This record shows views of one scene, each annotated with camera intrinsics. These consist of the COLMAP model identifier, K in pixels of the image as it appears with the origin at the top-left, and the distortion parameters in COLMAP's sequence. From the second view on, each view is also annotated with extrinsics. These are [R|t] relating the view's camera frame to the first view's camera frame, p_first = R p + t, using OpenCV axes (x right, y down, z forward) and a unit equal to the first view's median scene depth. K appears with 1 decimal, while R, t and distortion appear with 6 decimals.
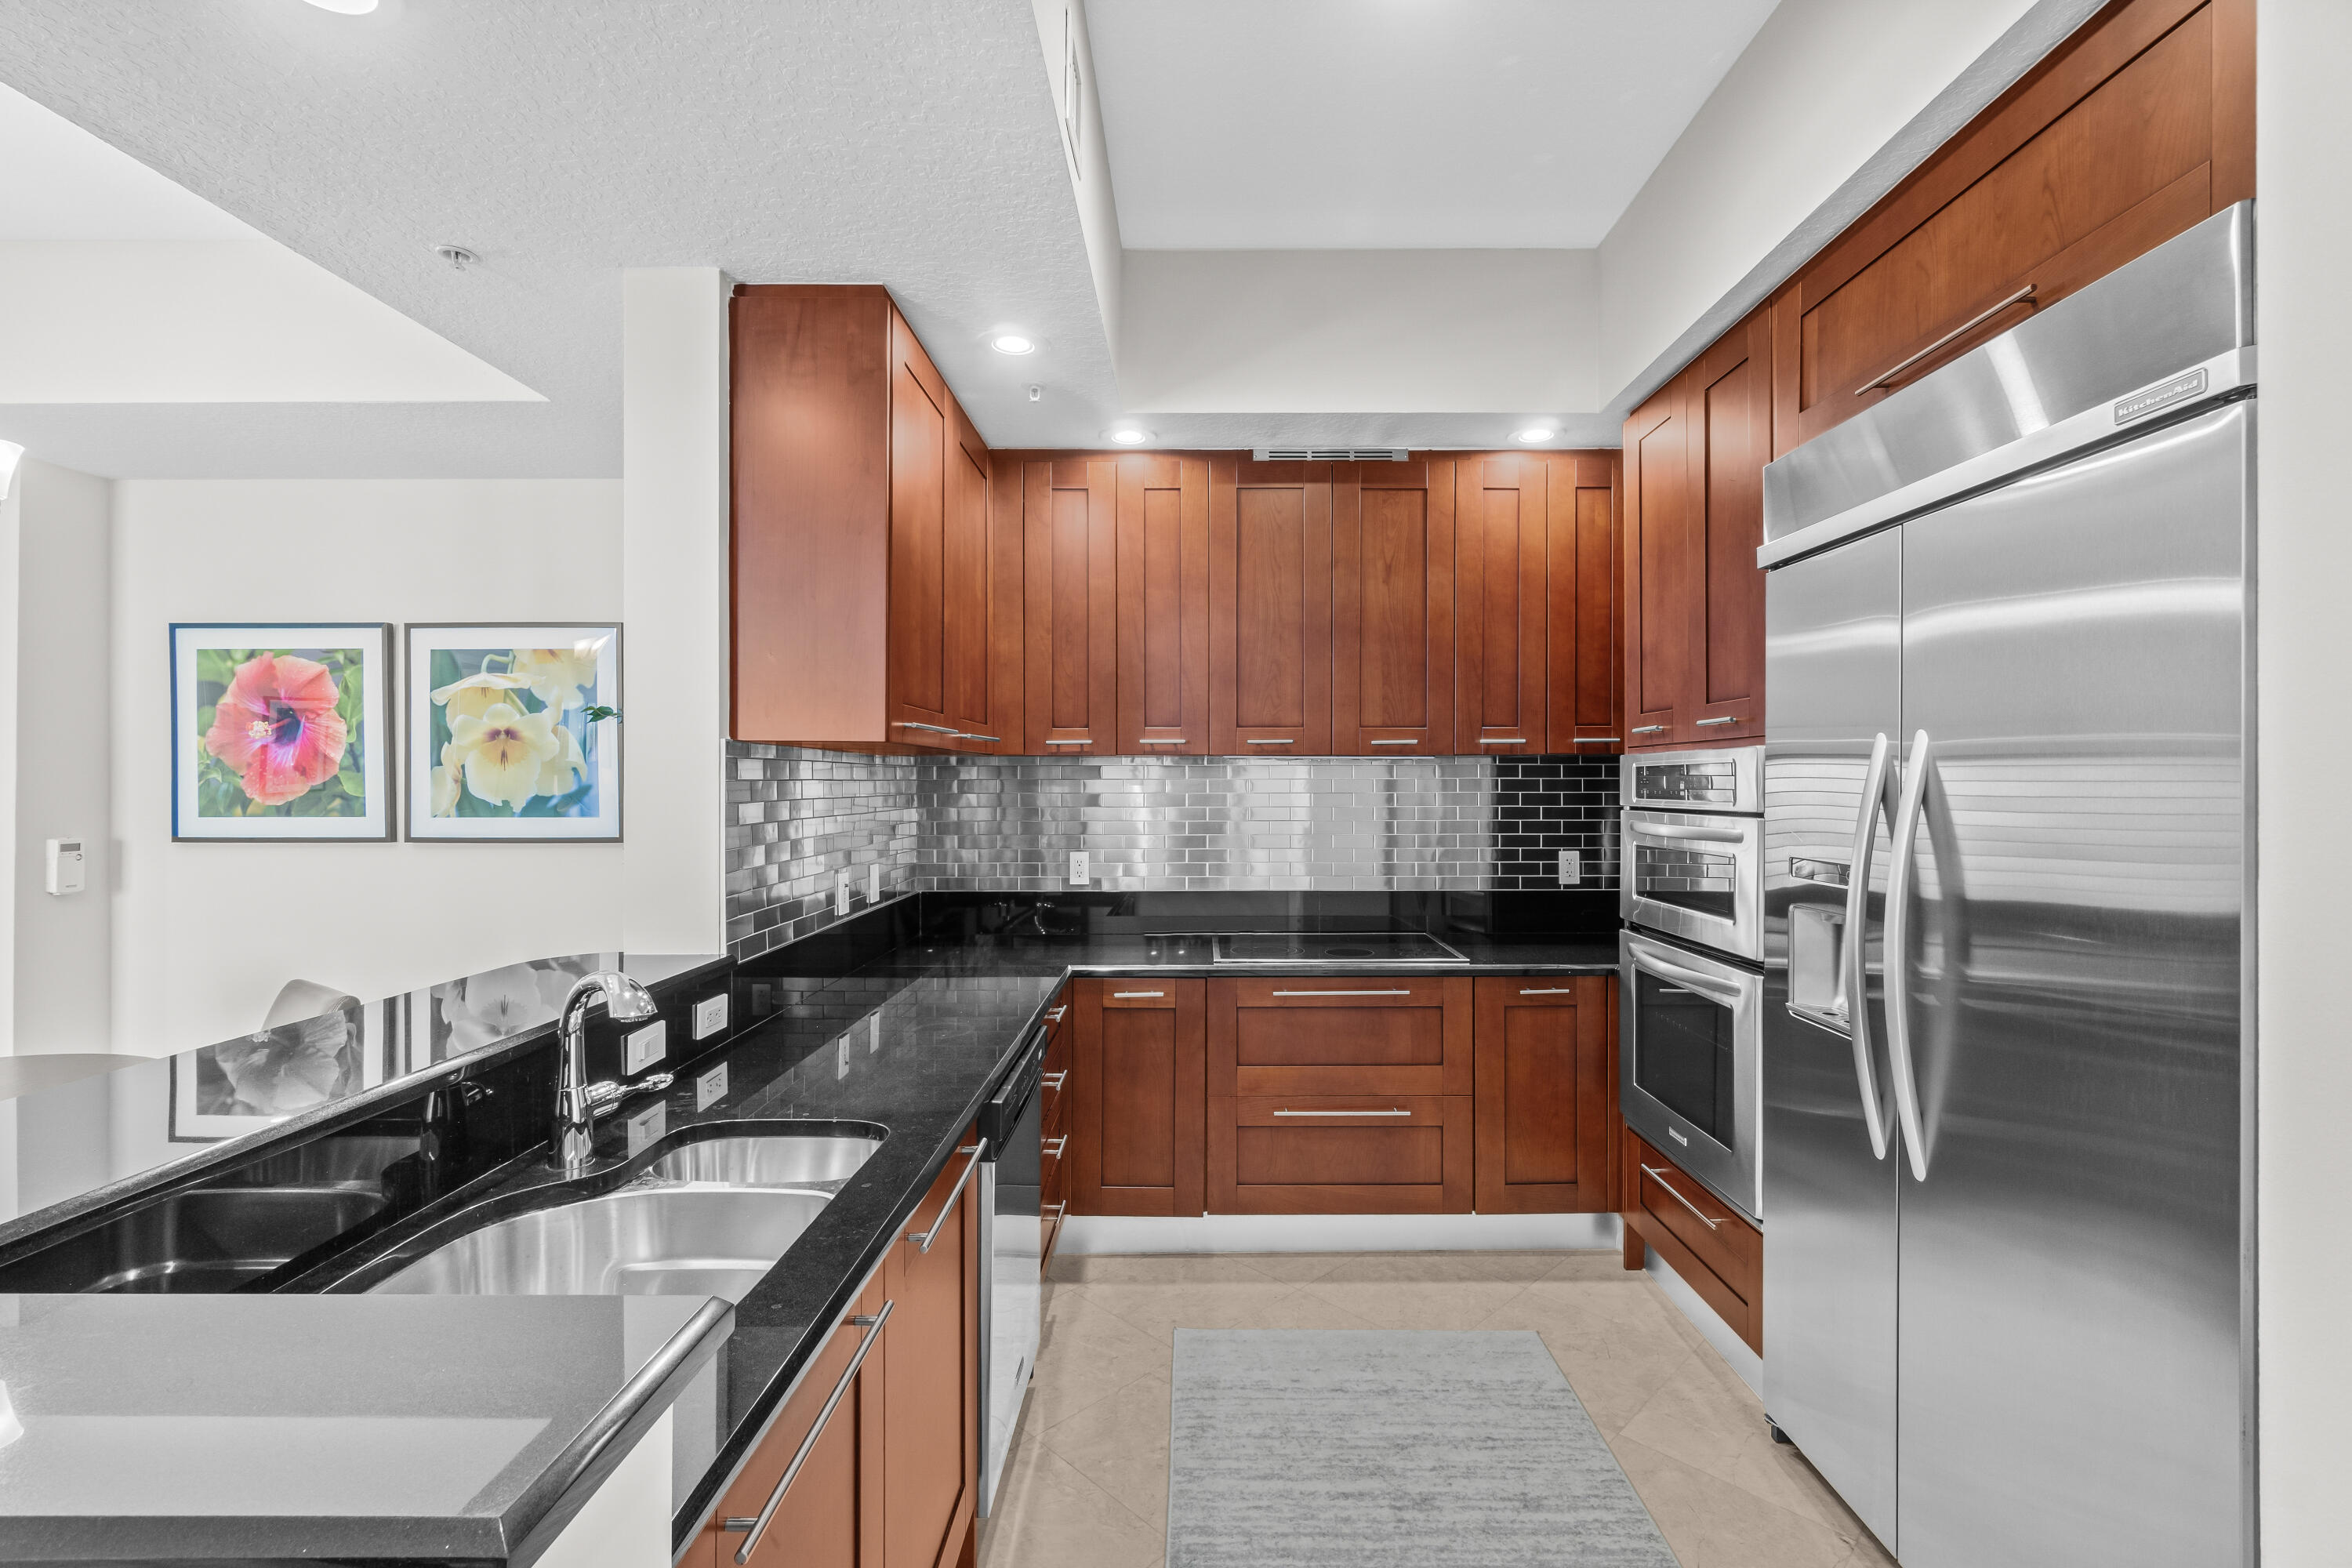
lens RADIAL K [[1016.7, 0, 1198.2], [0, 1016.7, 782.2], [0, 0, 1]] dist [-0.001269, 0.001493]
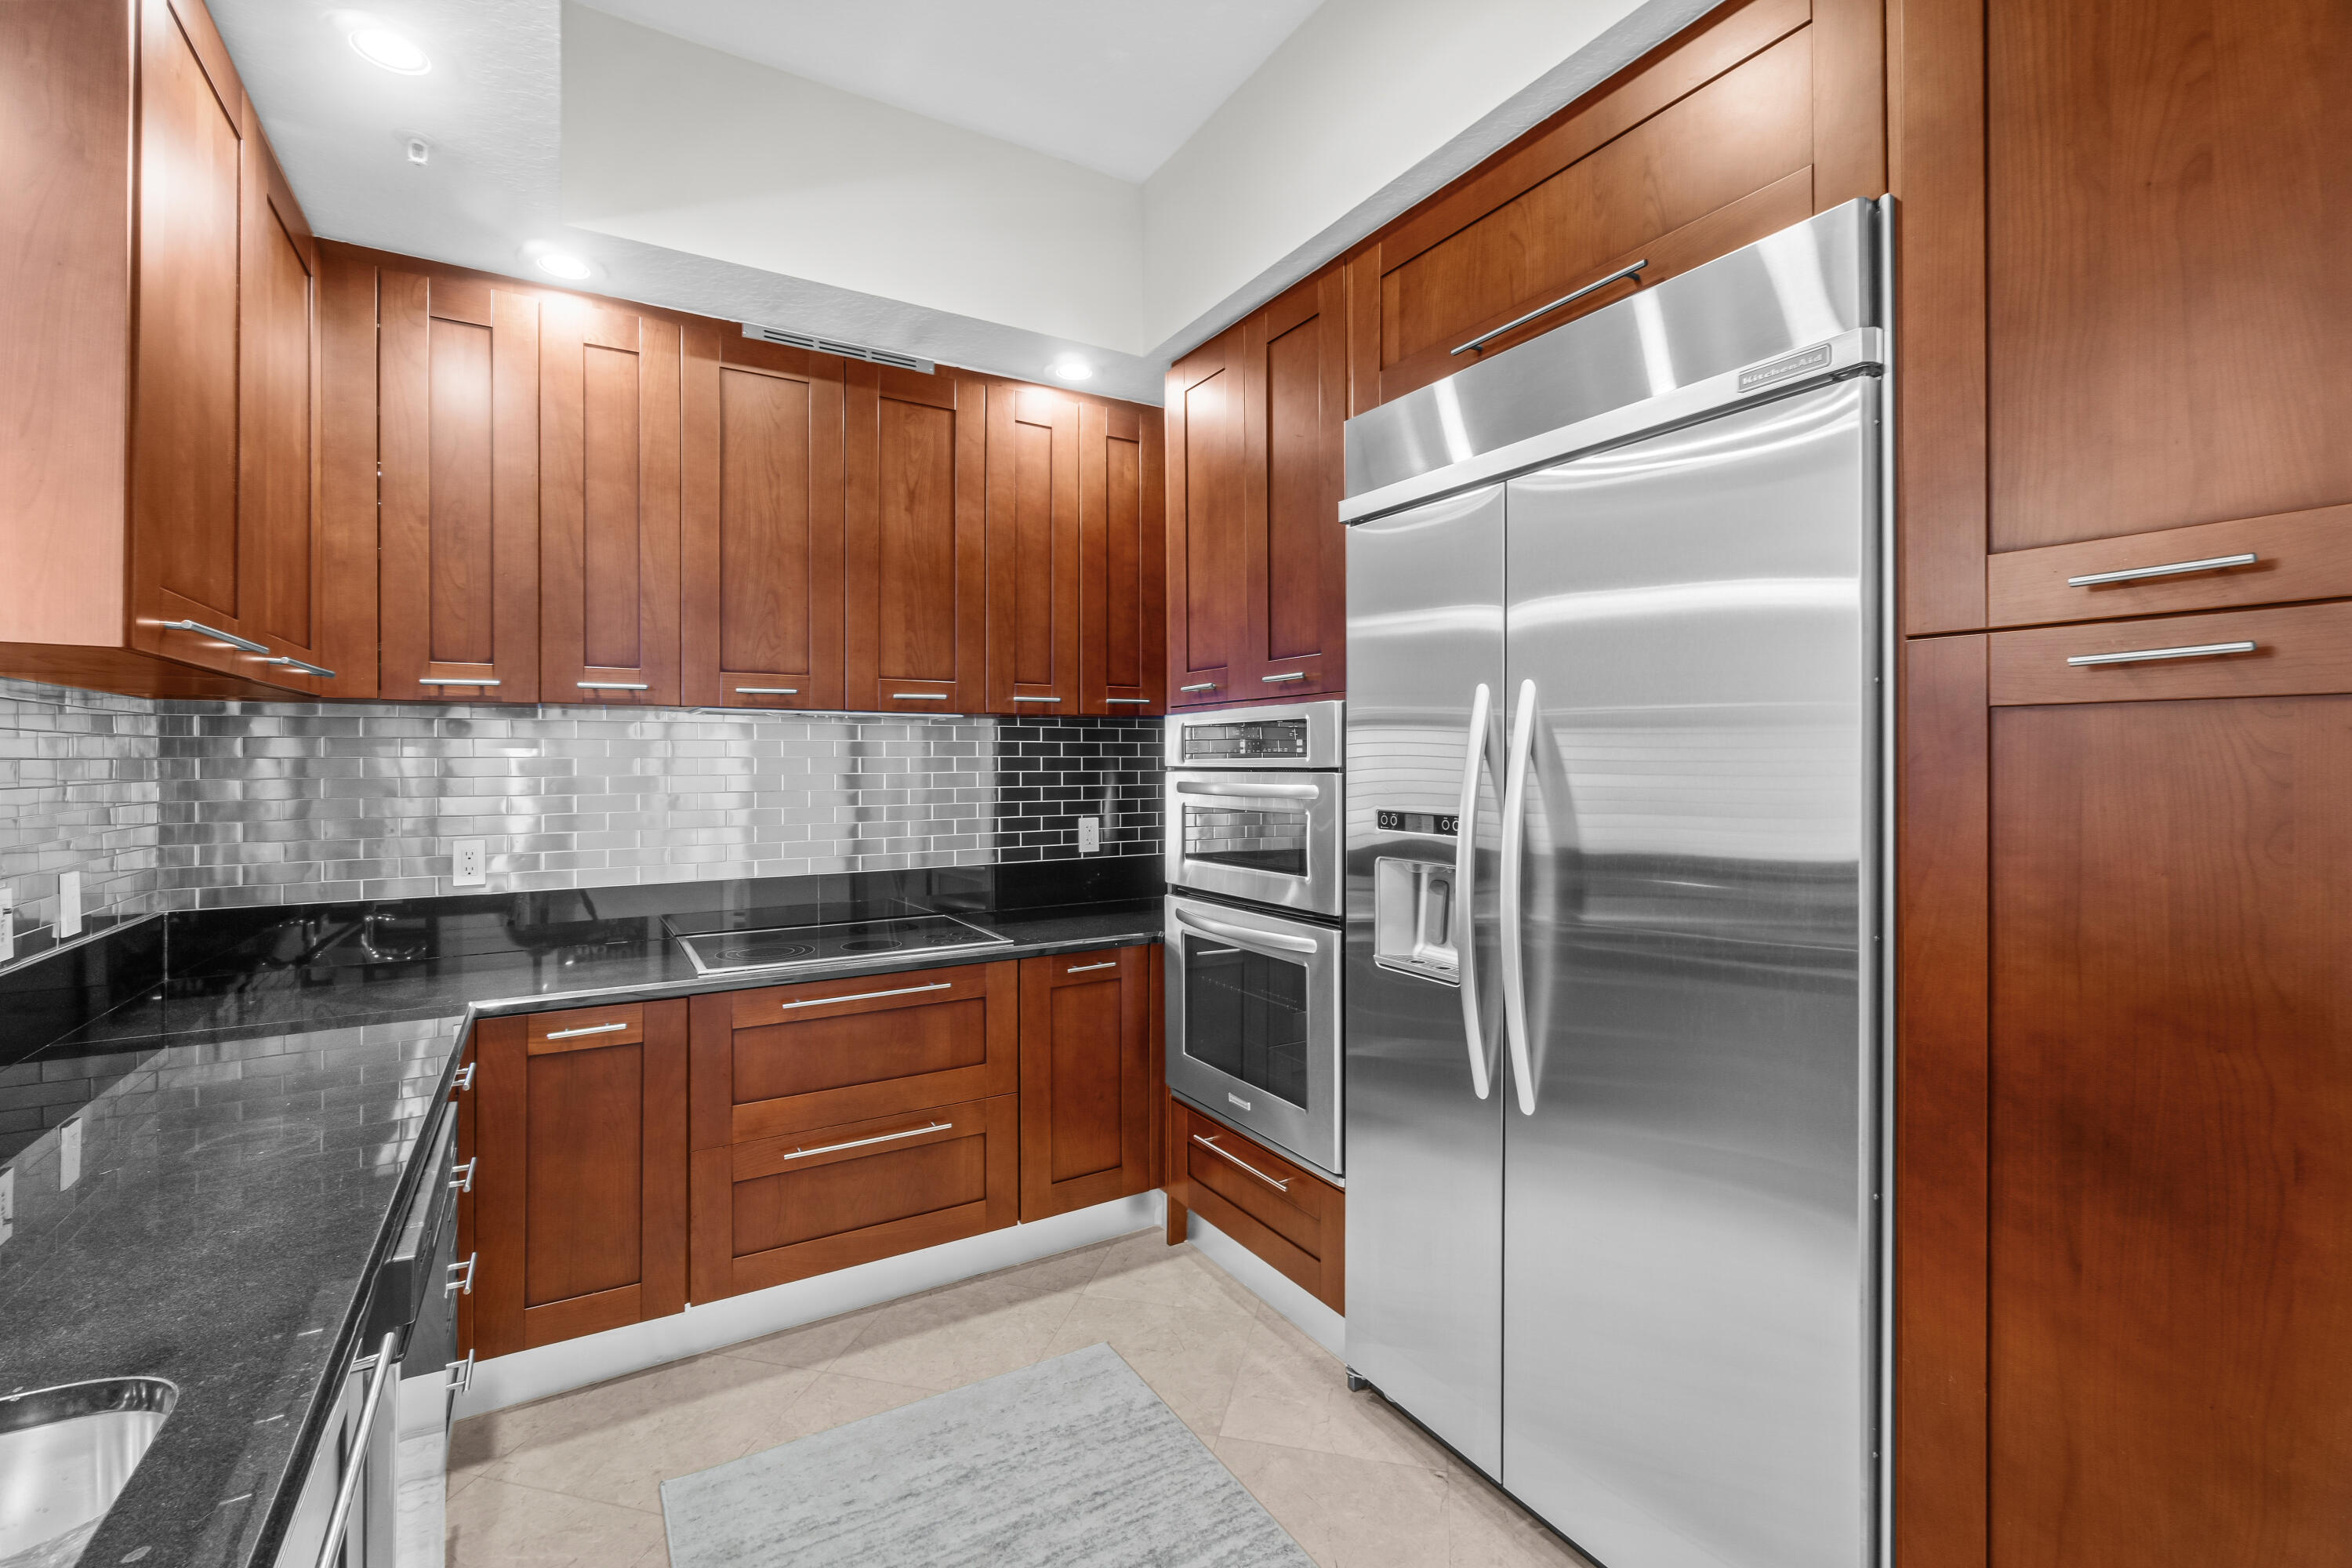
lens RADIAL K [[1016.7, 0, 1174.0], [0, 1016.7, 759.0], [0, 0, 1]] dist [-0.001269, 0.001493]
pose [[0.857487, -0.000371, 0.514506, -0.066481], [0.001684, 0.999996, -0.002085, 0.015737], [-0.514504, 0.002654, 0.857484, 0.148316]]
